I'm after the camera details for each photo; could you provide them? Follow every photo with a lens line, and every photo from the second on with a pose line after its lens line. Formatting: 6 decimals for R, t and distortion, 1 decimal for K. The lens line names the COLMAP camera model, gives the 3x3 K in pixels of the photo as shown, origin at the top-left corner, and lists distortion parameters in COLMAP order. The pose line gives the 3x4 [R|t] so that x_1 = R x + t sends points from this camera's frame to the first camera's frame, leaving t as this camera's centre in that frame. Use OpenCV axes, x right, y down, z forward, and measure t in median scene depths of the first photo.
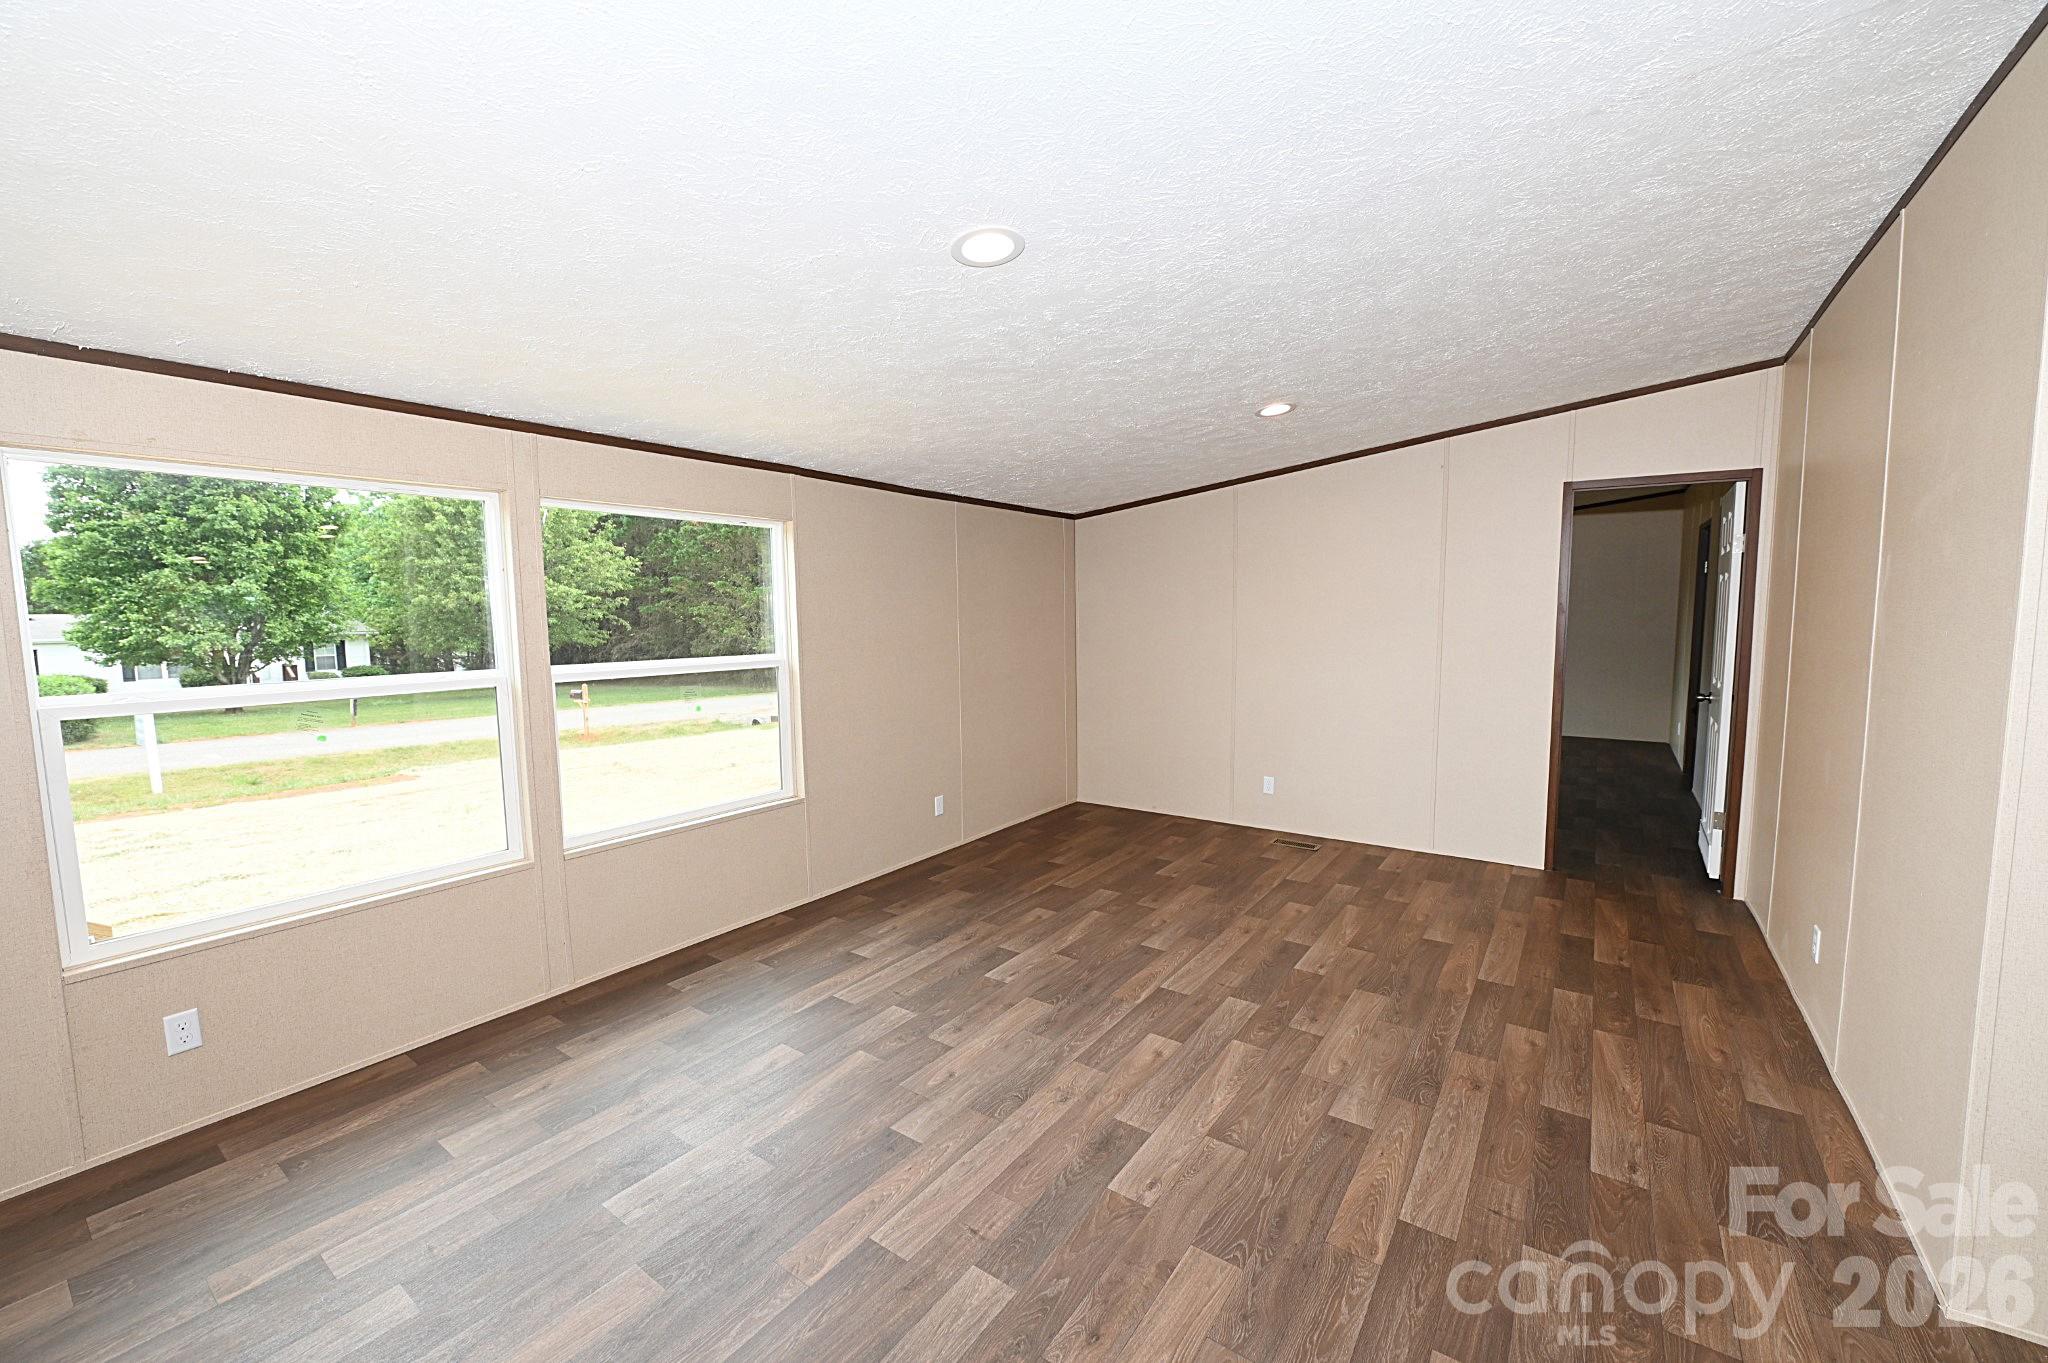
lens RADIAL K [[816.1, 0, 1024.0], [0, 816.1, 681.5], [0, 0, 1]] dist [-0.008299, -0.000187]
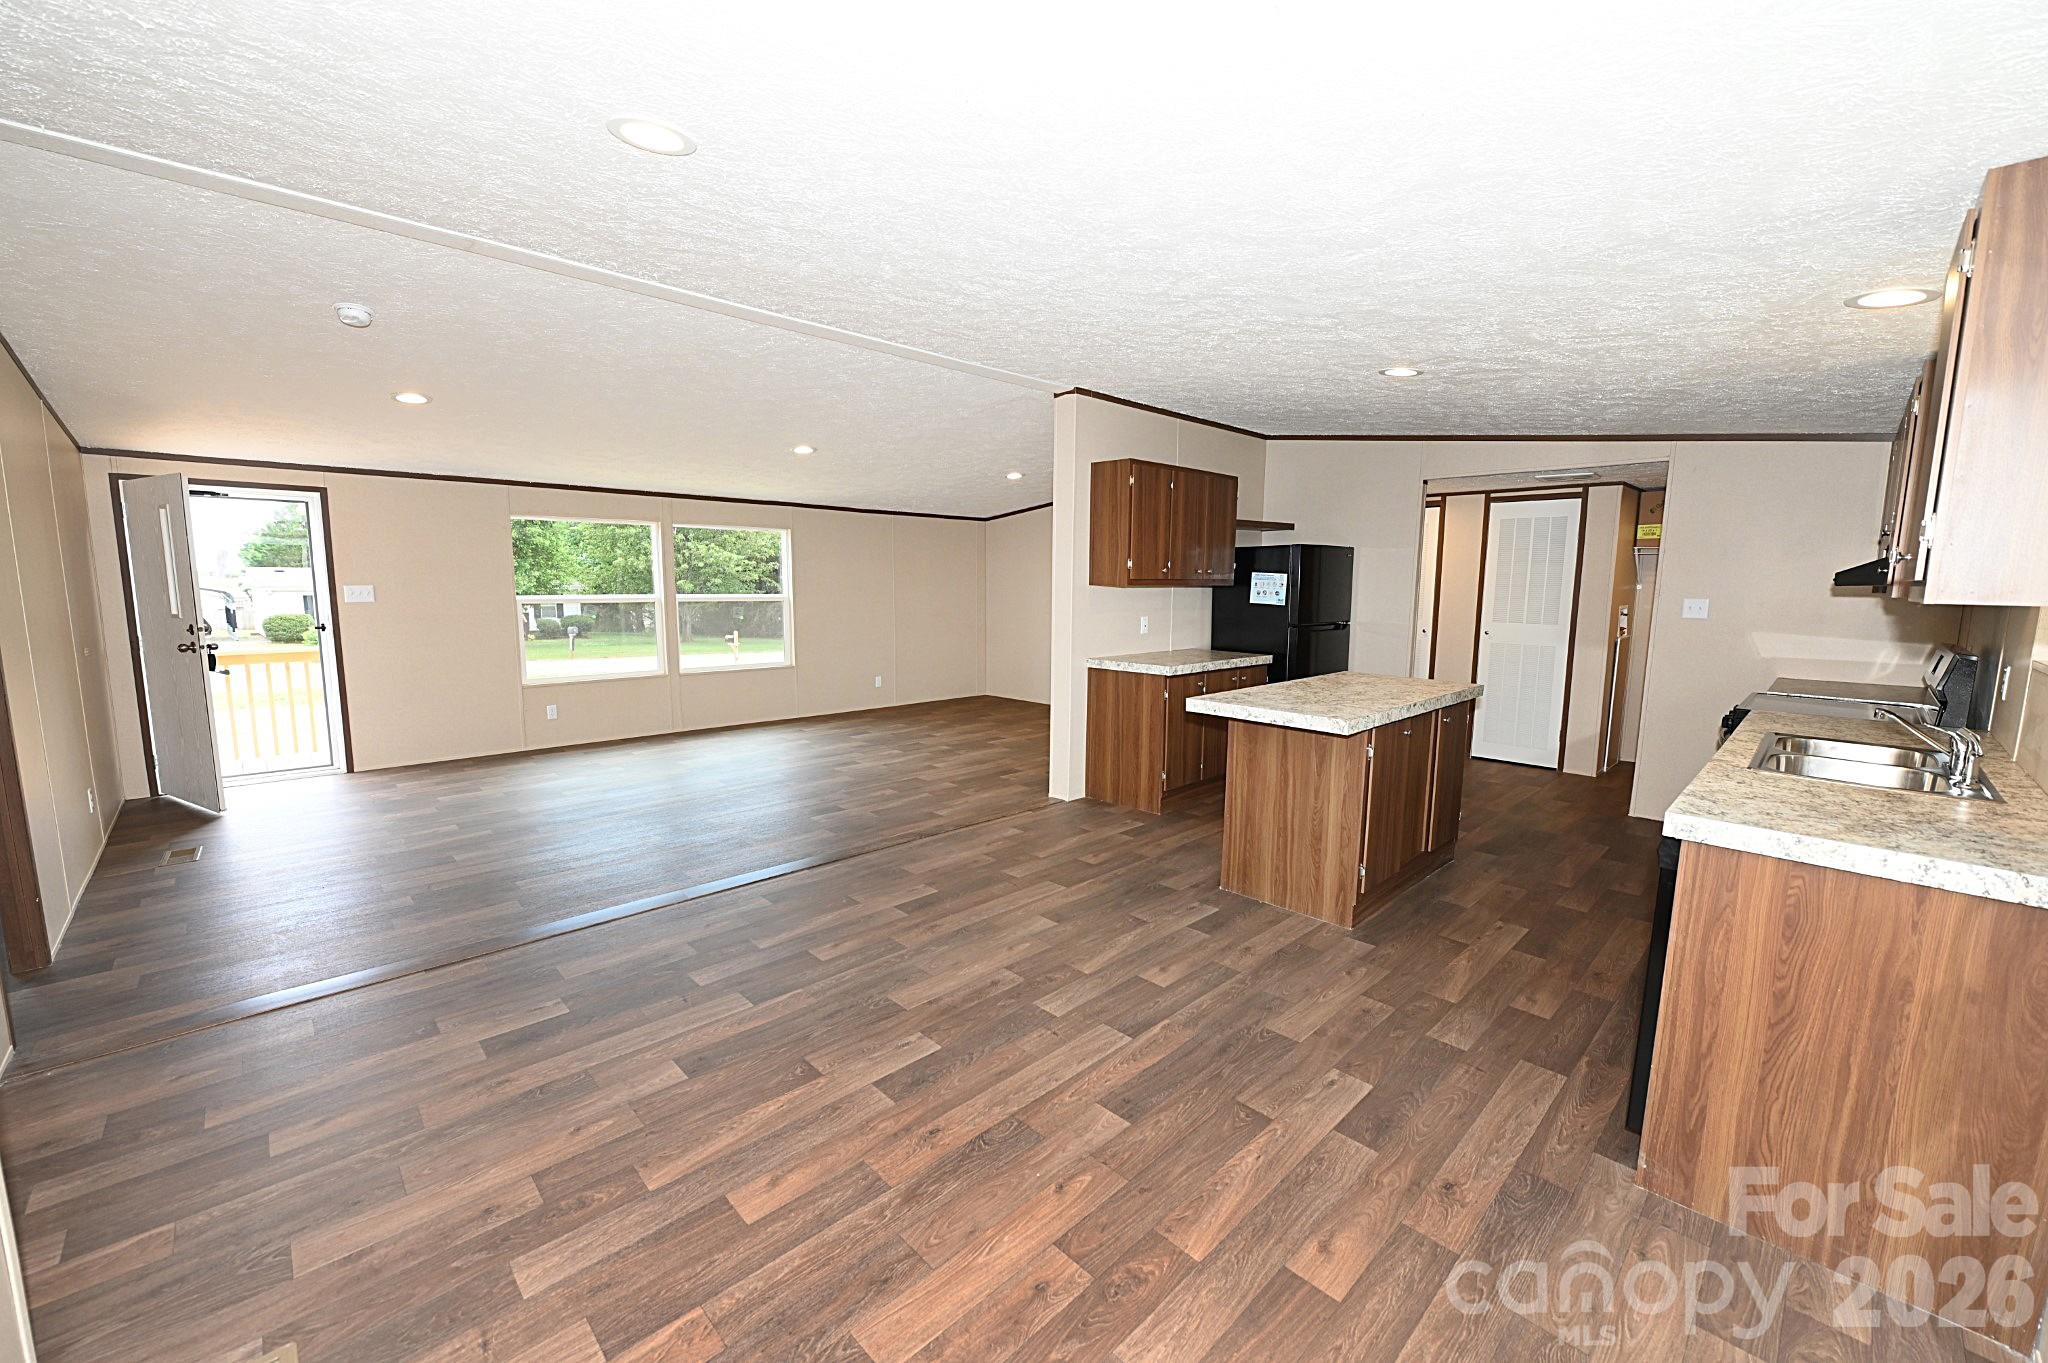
lens RADIAL K [[816.1, 0, 1024.0], [0, 816.1, 681.5], [0, 0, 1]] dist [-0.008299, -0.000187]
pose [[0.984142, 0.041638, -0.172424, 0.532704], [-0.035367, 0.998602, 0.039283, 0.067855], [0.173819, -0.032562, 0.984239, -0.745092]]
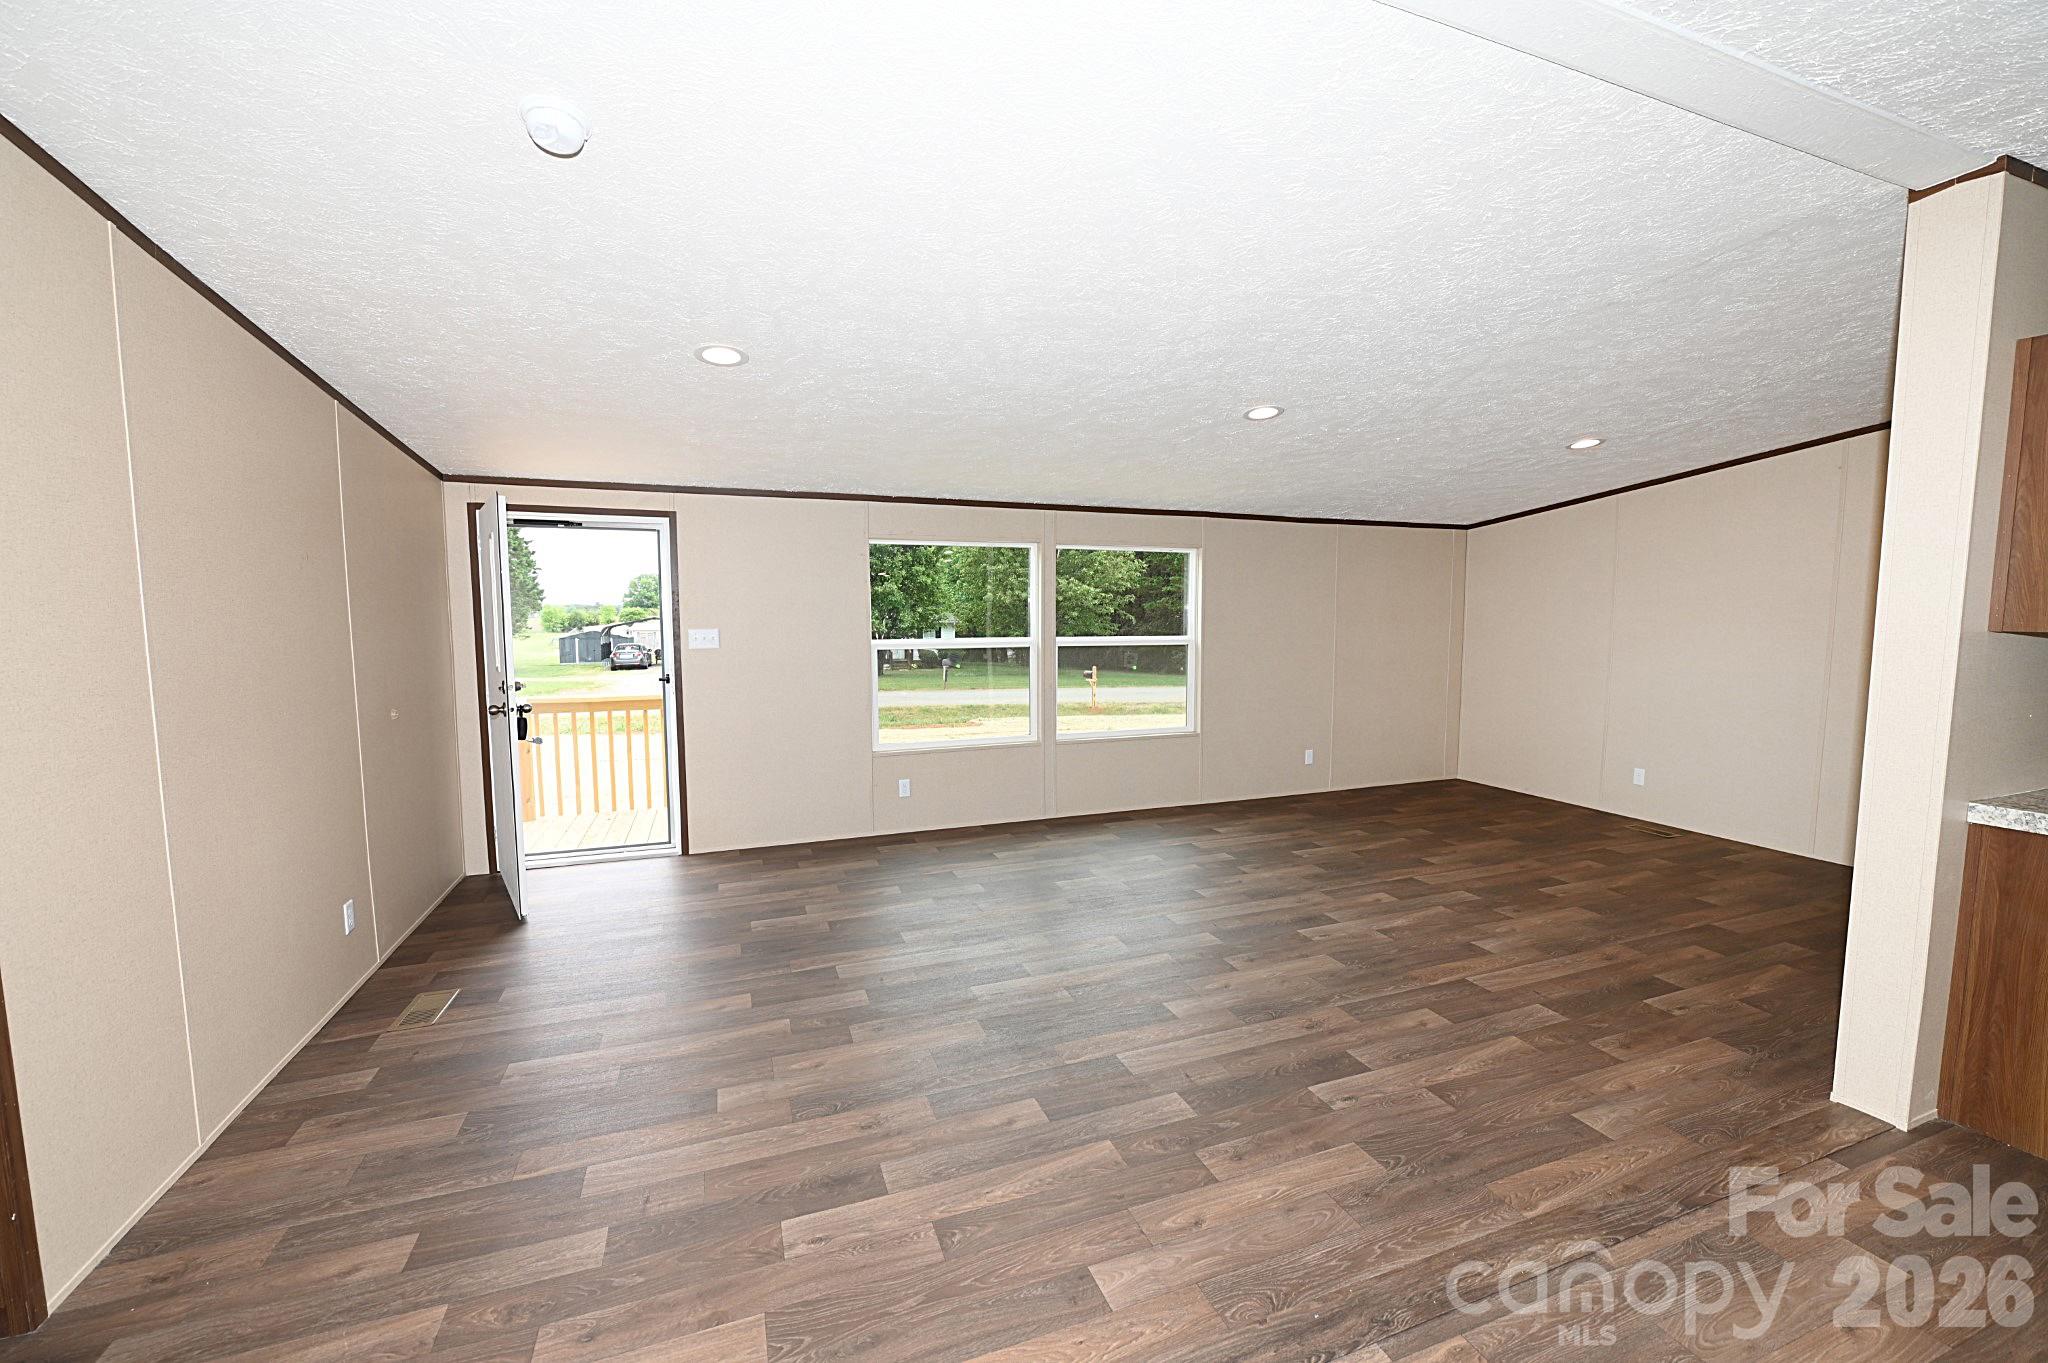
lens RADIAL K [[816.1, 0, 1024.0], [0, 816.1, 681.5], [0, 0, 1]] dist [-0.008299, -0.000187]
pose [[0.830233, 0.058678, -0.554320, 0.234208], [-0.056862, 0.998172, 0.020496, 0.030128], [0.554509, 0.014504, 0.832051, -0.344925]]
